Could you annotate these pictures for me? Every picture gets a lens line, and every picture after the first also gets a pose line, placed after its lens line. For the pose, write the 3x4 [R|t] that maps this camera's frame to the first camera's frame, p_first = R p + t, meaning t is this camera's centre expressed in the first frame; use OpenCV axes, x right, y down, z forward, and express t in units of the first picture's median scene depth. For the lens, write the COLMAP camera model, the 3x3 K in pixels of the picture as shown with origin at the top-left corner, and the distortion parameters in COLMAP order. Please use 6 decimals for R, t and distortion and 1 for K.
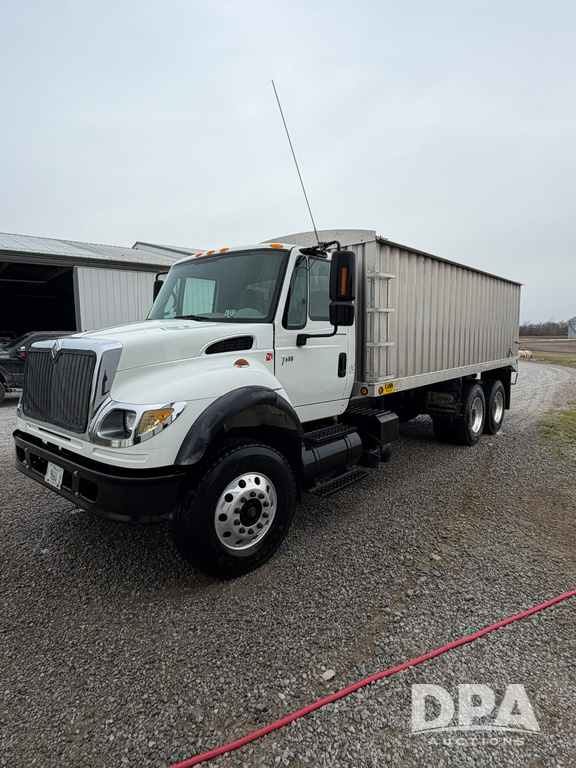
lens RADIAL K [[430.4, 0, 293.4], [0, 430.4, 380.7], [0, 0, 1]] dist [-0.005161, -0.000687]
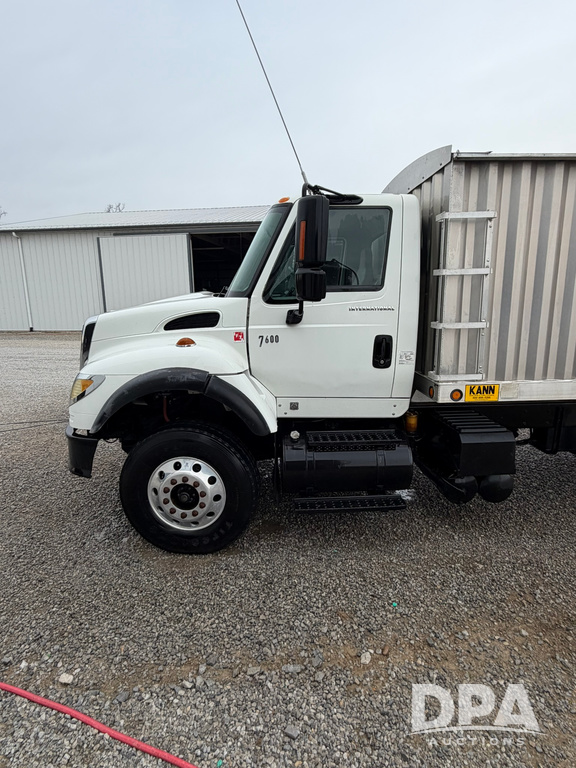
lens RADIAL K [[430.4, 0, 293.4], [0, 430.4, 380.7], [0, 0, 1]] dist [-0.005161, -0.000687]
pose [[0.686449, 0.145546, -0.712464, 0.648232], [-0.073898, 0.988655, 0.130769, -0.087619], [0.723414, -0.037117, 0.689417, 0.466453]]
